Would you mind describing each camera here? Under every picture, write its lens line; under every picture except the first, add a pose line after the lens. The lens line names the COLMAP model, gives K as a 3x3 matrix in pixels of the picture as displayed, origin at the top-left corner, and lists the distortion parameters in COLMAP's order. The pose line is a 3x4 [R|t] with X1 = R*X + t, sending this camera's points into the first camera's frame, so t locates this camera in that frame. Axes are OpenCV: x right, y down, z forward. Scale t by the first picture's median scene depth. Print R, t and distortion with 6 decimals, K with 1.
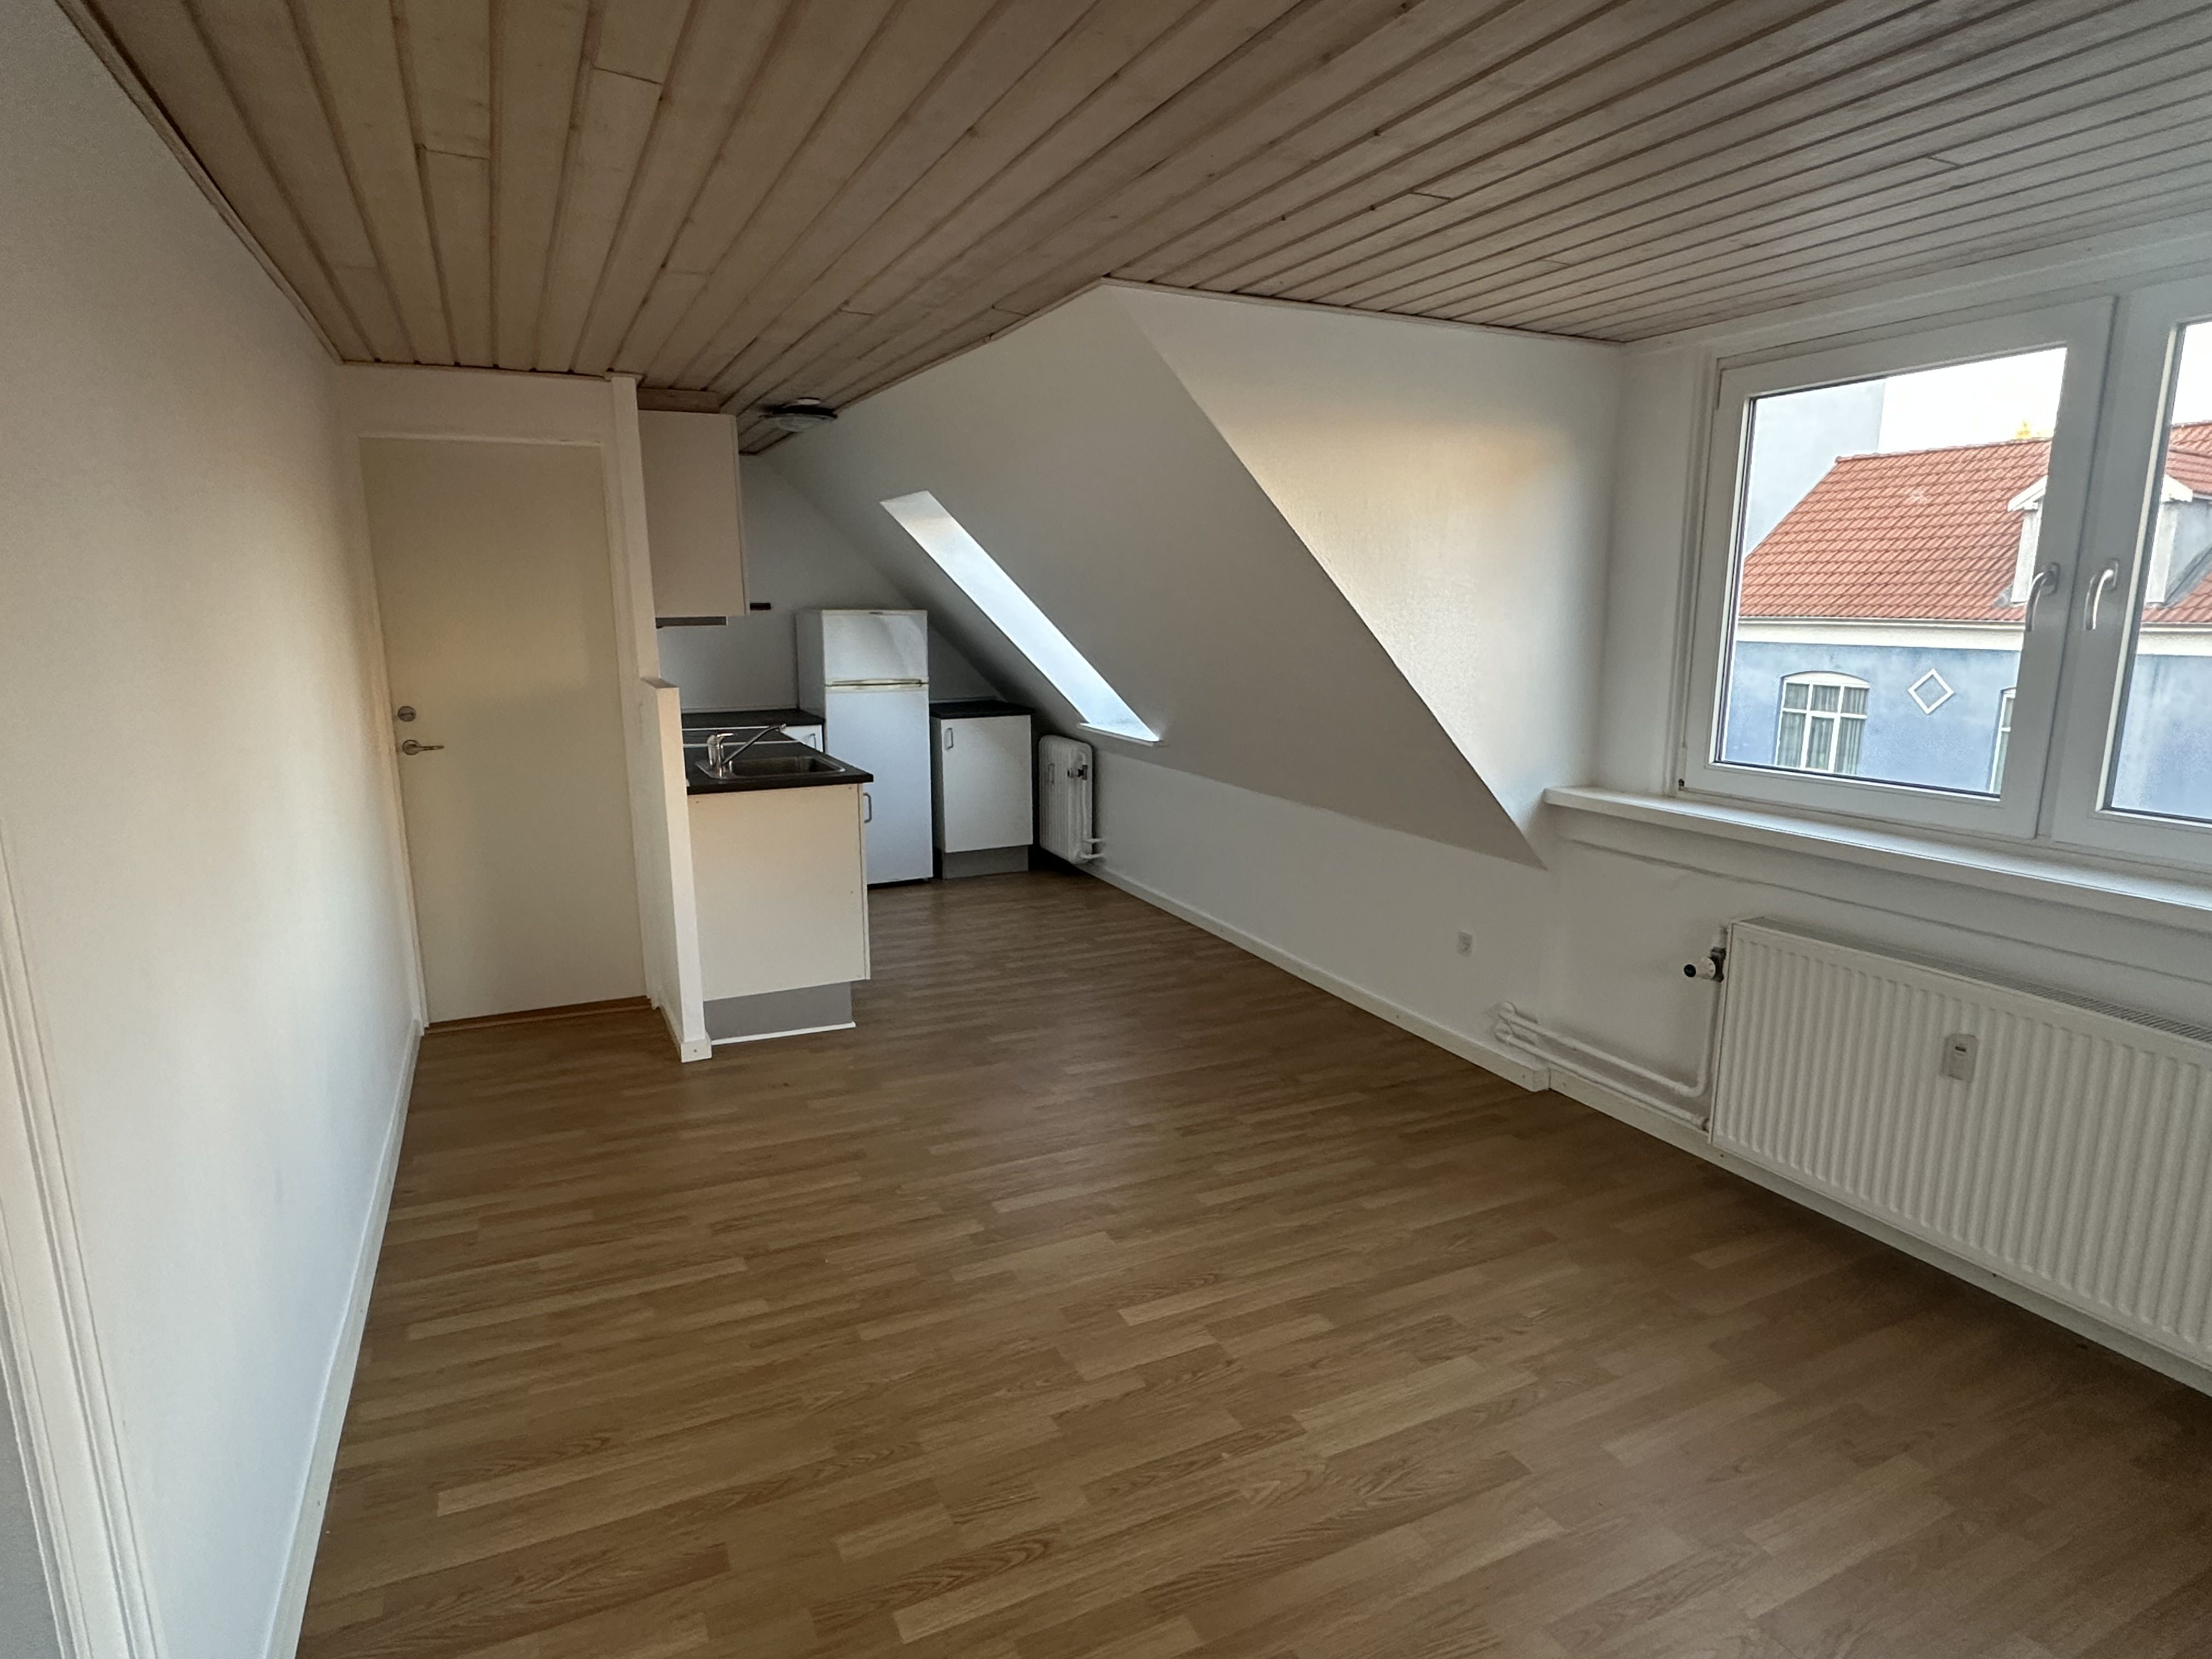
lens RADIAL K [[1217.2, 0, 1098.6], [0, 1217.2, 837.9], [0, 0, 1]] dist [-0.000446, -0.000592]
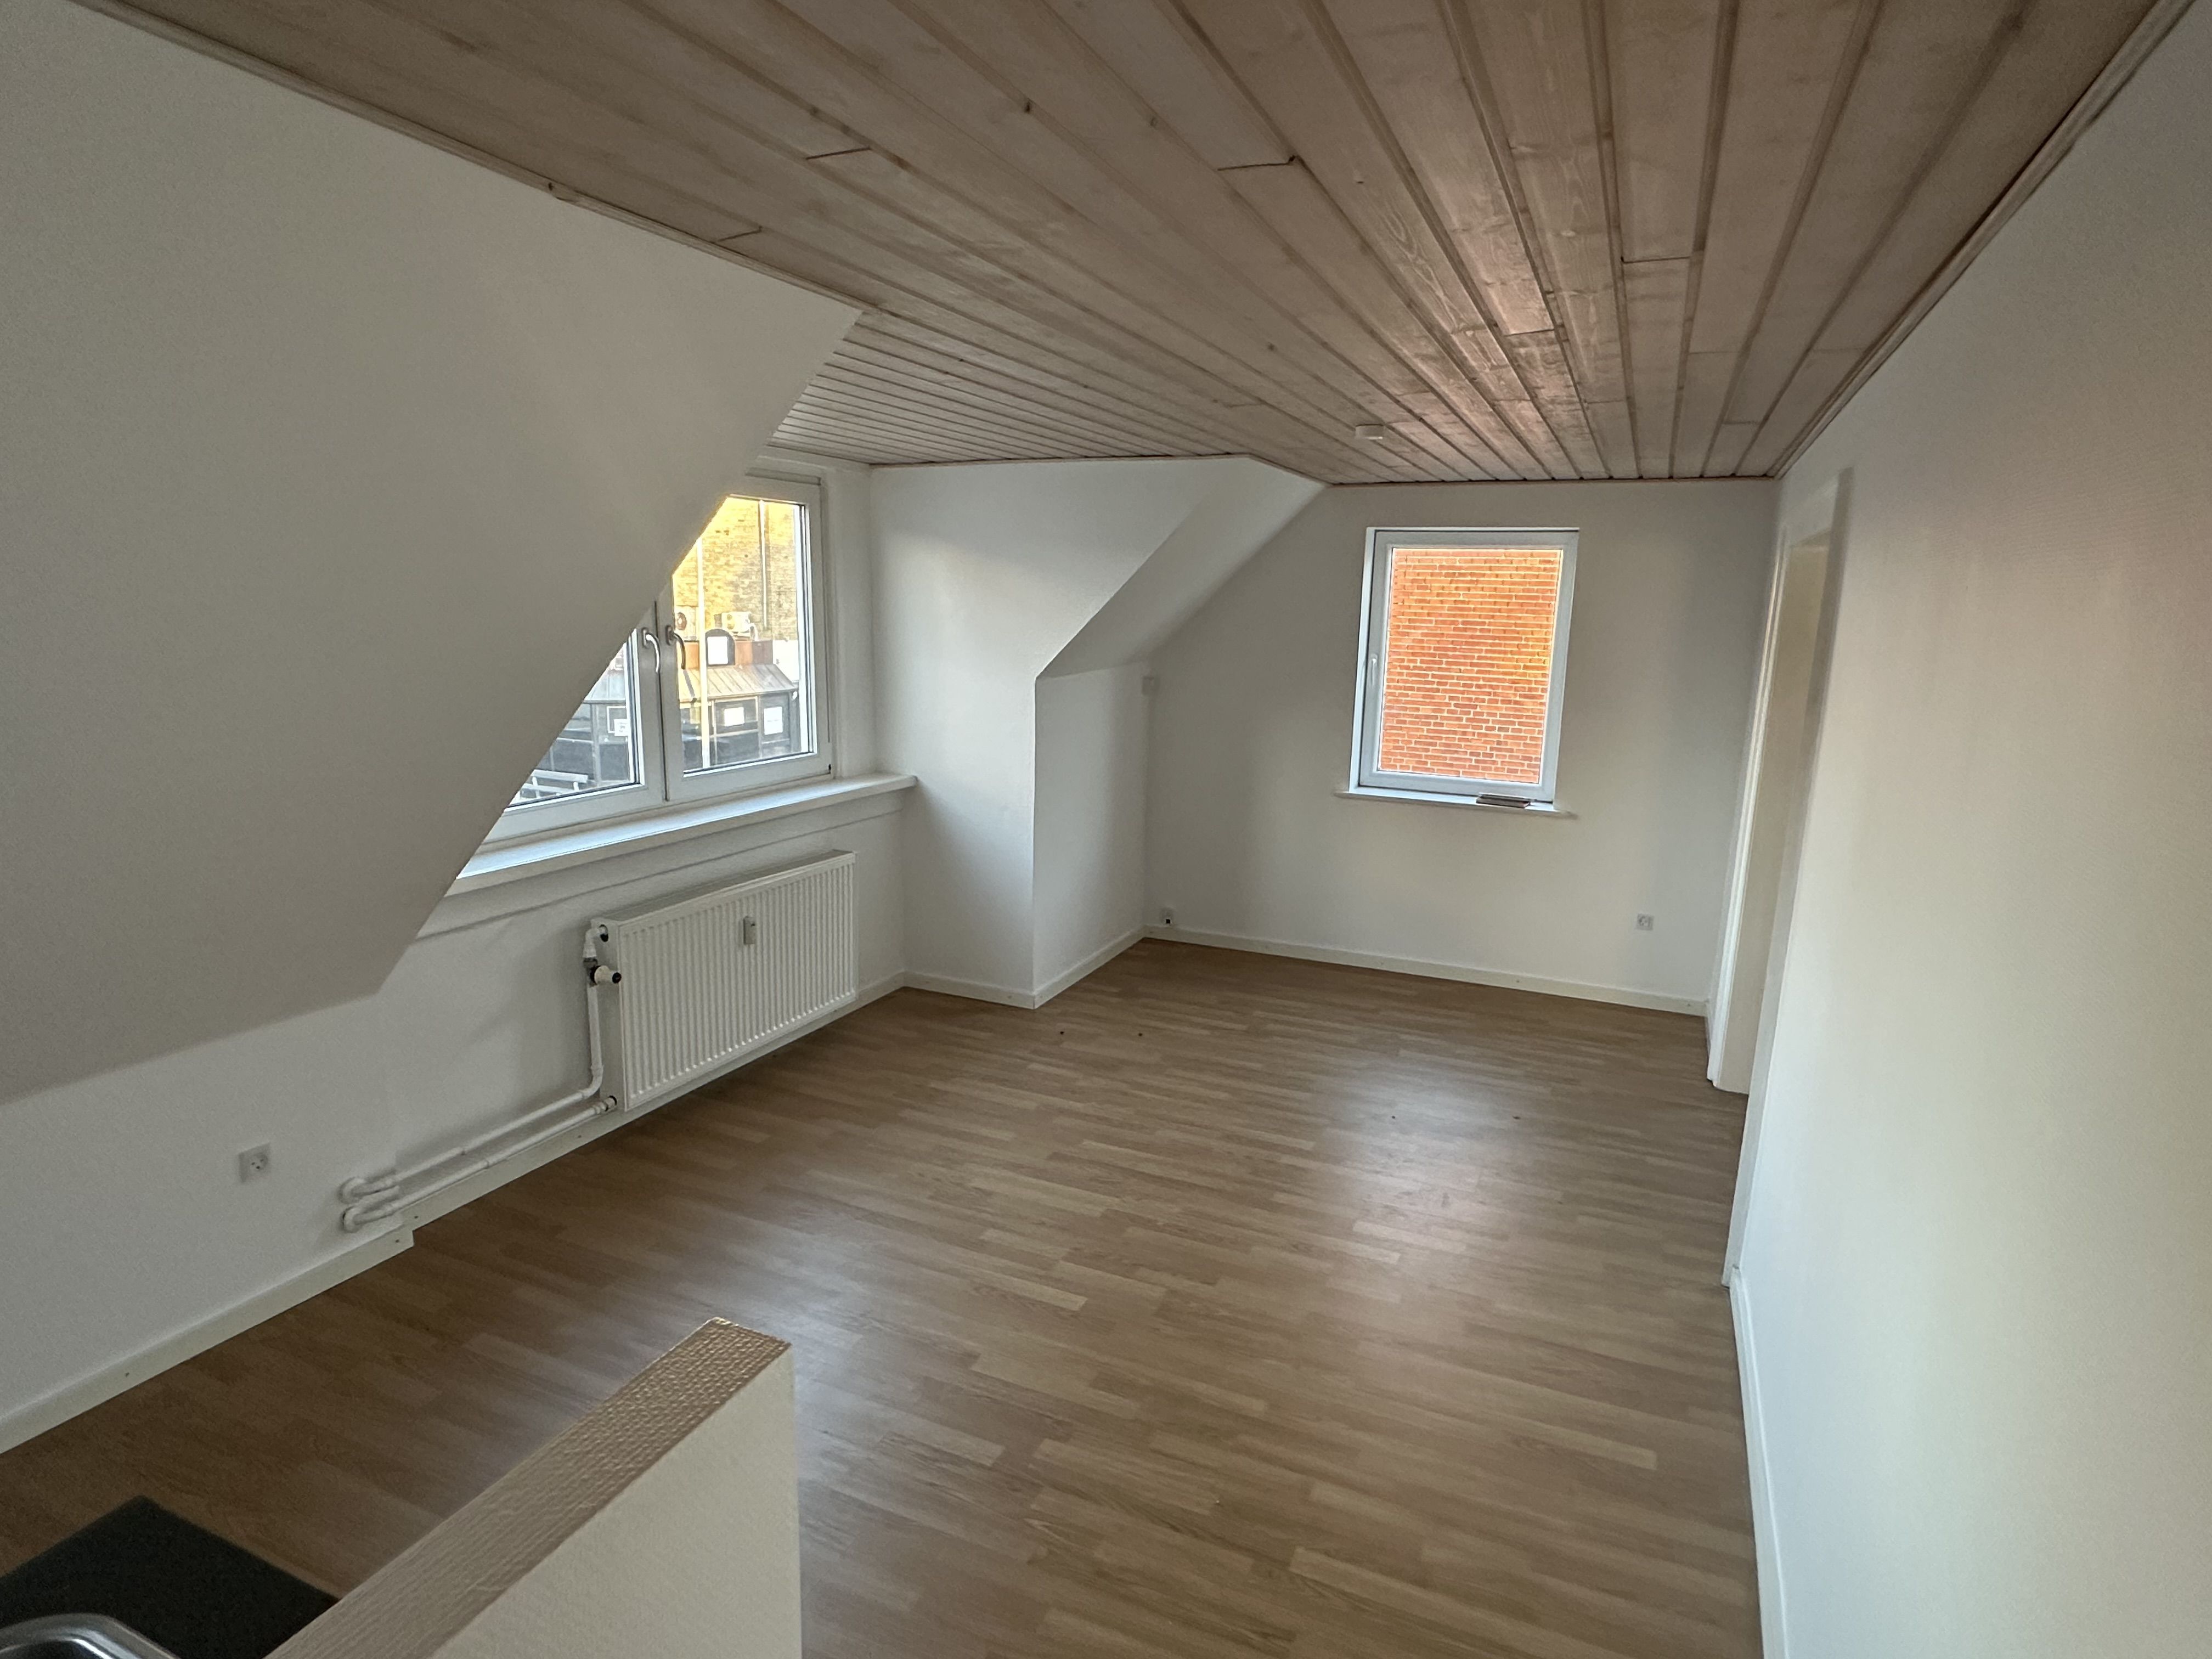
lens RADIAL K [[1217.2, 0, 1098.6], [0, 1217.2, 837.9], [0, 0, 1]] dist [-0.000446, -0.000592]
pose [[-0.645784, -0.159853, 0.746599, -0.614712], [0.128471, 0.941147, 0.312631, -0.300103], [-0.752634, 0.297808, -0.587241, 1.207498]]
